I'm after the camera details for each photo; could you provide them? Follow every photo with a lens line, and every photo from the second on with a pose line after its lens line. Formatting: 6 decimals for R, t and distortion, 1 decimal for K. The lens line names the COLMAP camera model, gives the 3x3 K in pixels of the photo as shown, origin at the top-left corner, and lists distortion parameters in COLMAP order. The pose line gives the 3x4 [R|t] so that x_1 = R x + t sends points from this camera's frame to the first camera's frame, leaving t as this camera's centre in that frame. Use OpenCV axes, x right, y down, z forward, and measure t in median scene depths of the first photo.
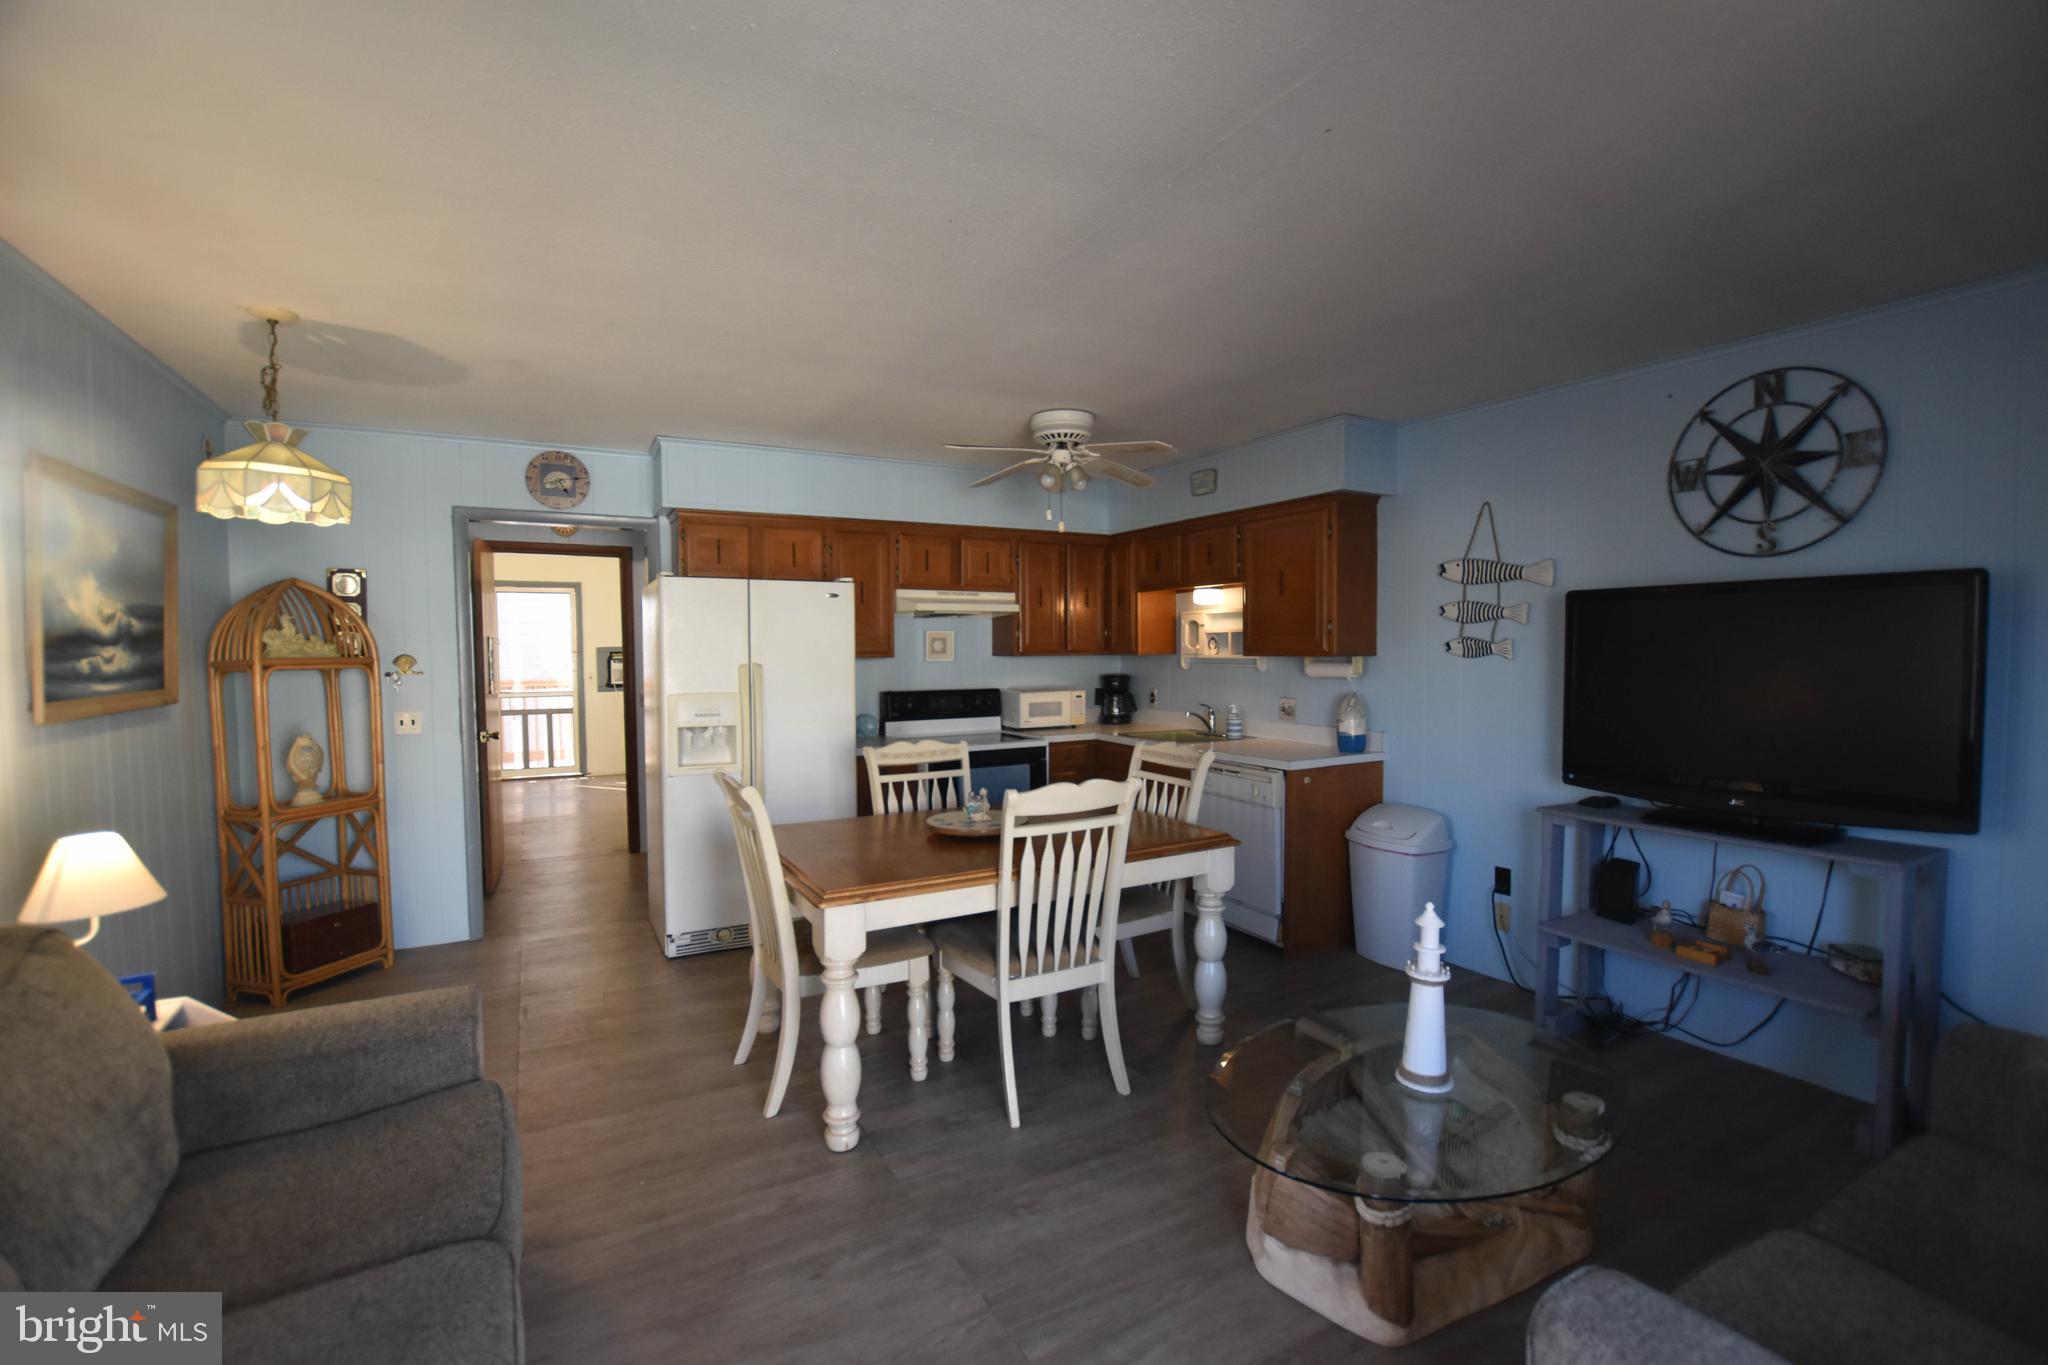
lens RADIAL K [[901.1, 0, 1020.9], [0, 901.1, 687.8], [0, 0, 1]] dist [-0.033272, 0.003919]
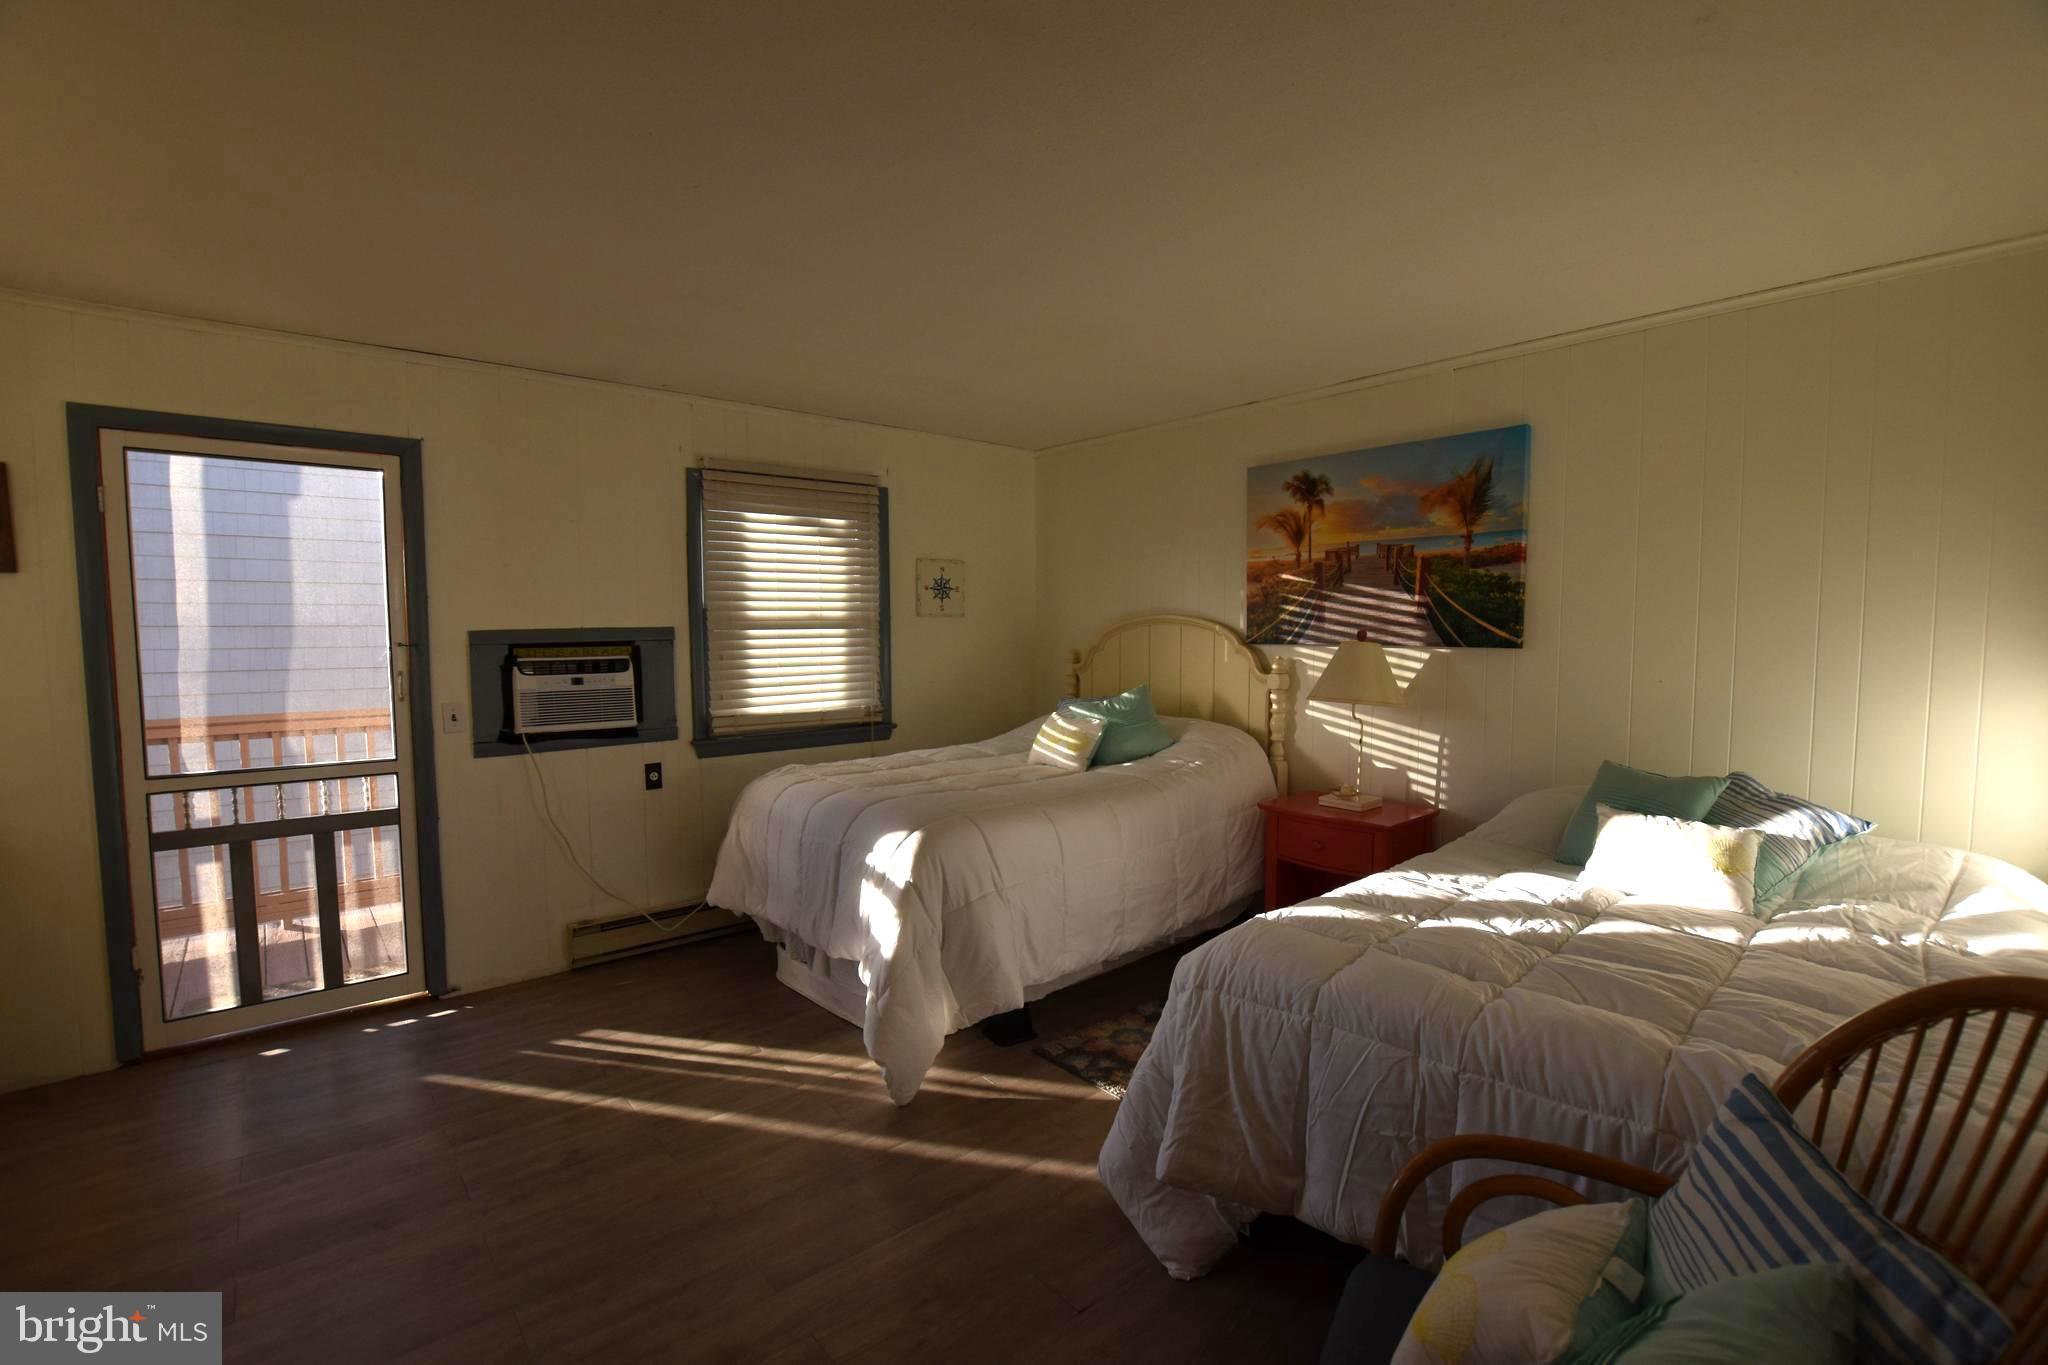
lens RADIAL K [[901.1, 0, 1016.2], [0, 901.1, 685.5], [0, 0, 1]] dist [-0.033272, 0.003919]
pose [[0.980882, -0.009822, 0.194358, -0.897589], [0.005008, 0.999669, 0.025248, -0.085673], [-0.194541, -0.023792, 0.980606, 1.666703]]
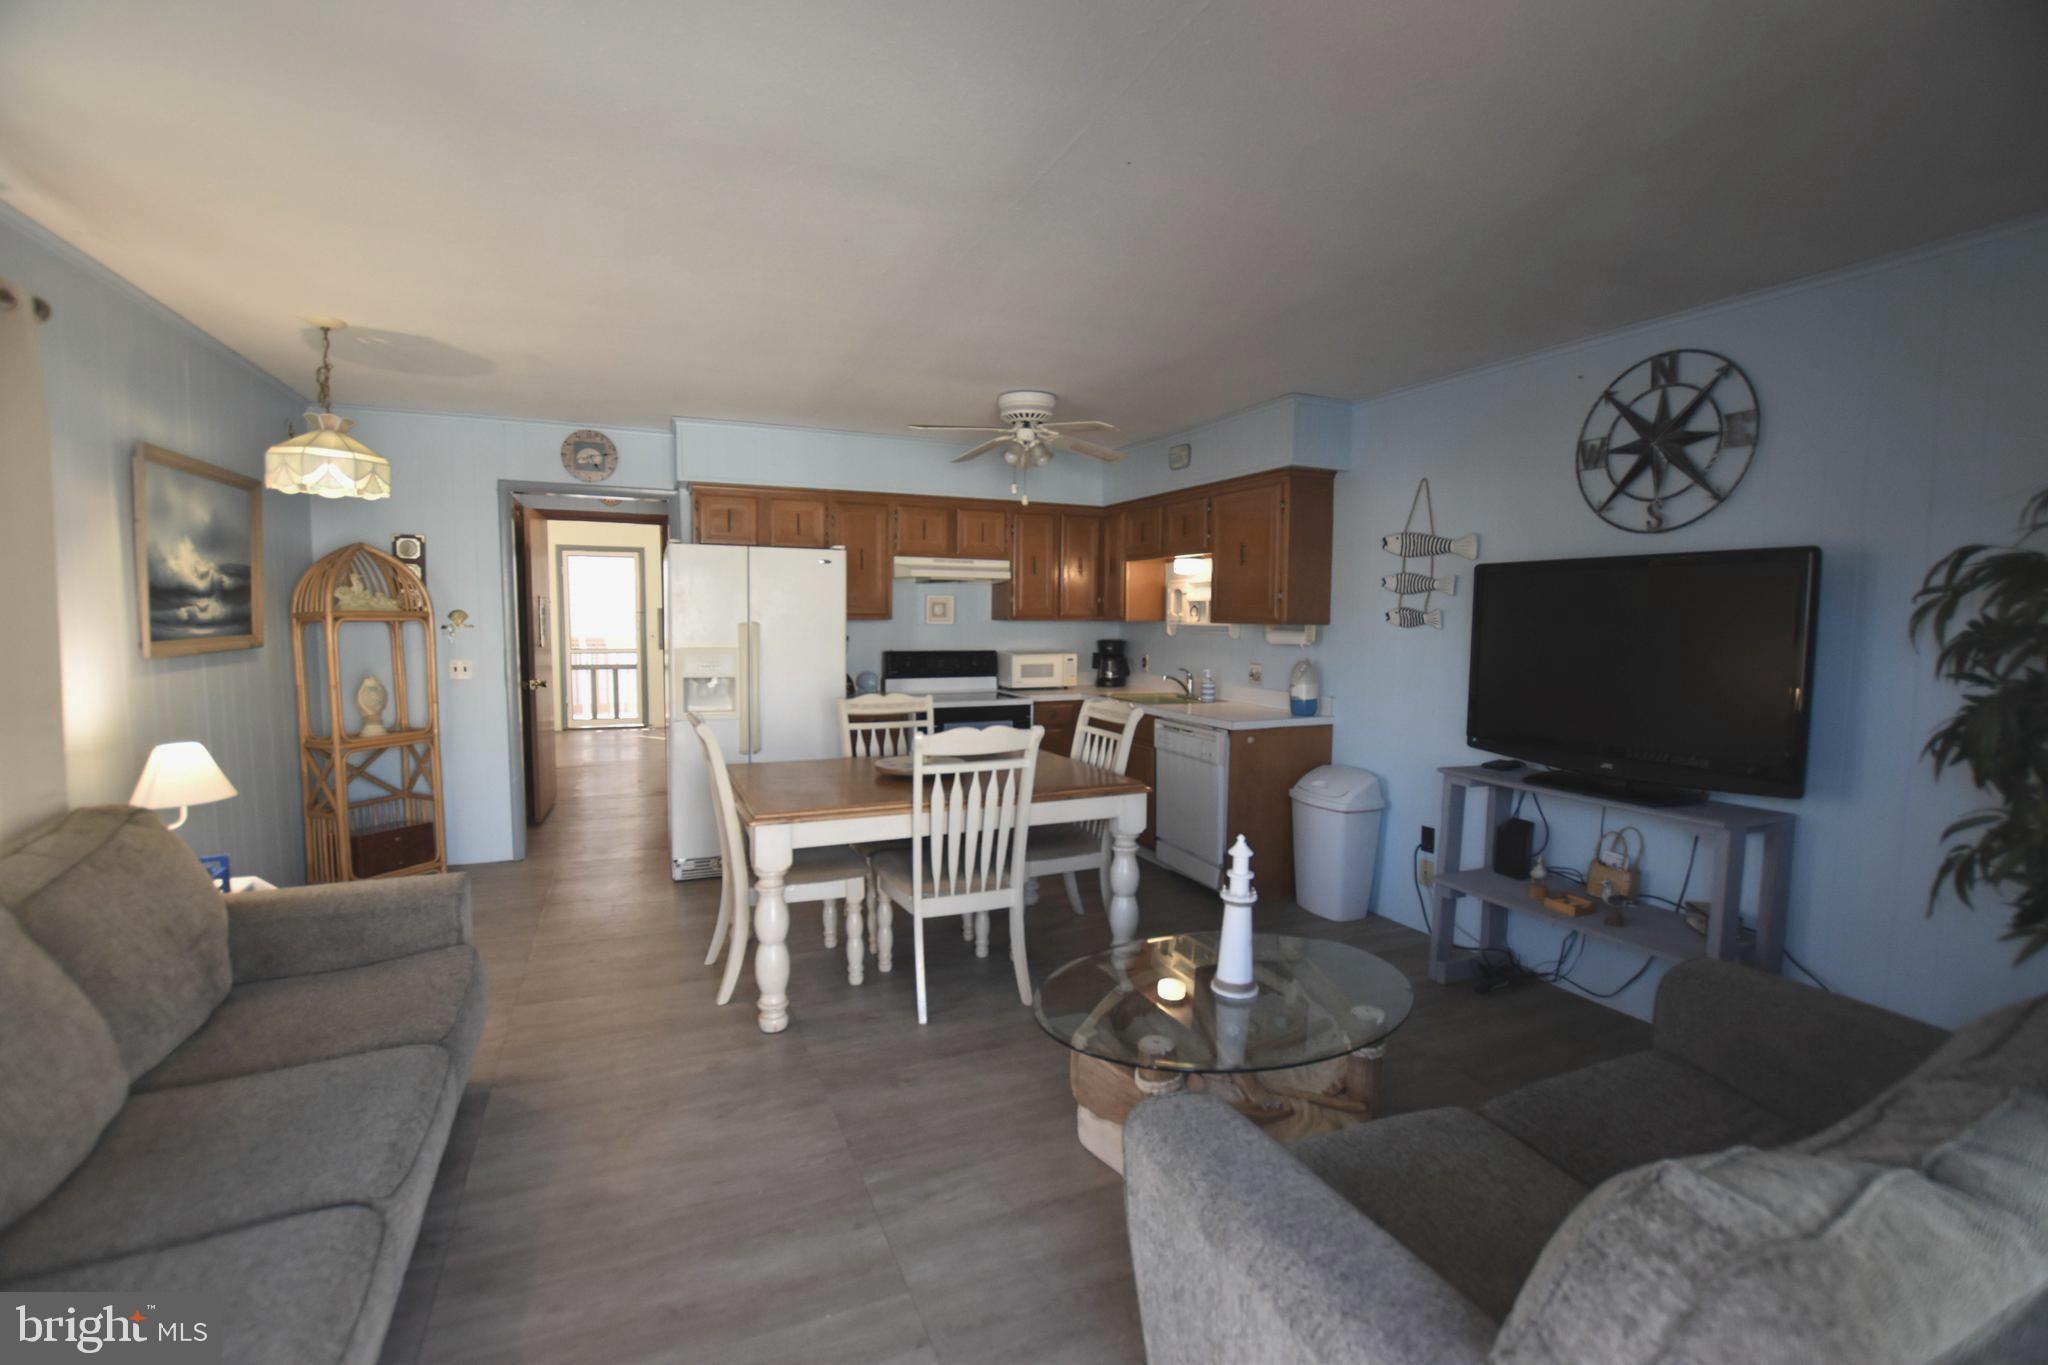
lens RADIAL K [[901.1, 0, 1019.0], [0, 901.1, 688.9], [0, 0, 1]] dist [-0.033272, 0.003919]
pose [[0.995620, 0.022754, -0.090678, 0.152014], [-0.019439, 0.999116, 0.037273, 0.008615], [0.091446, -0.035348, 0.995183, -0.092862]]
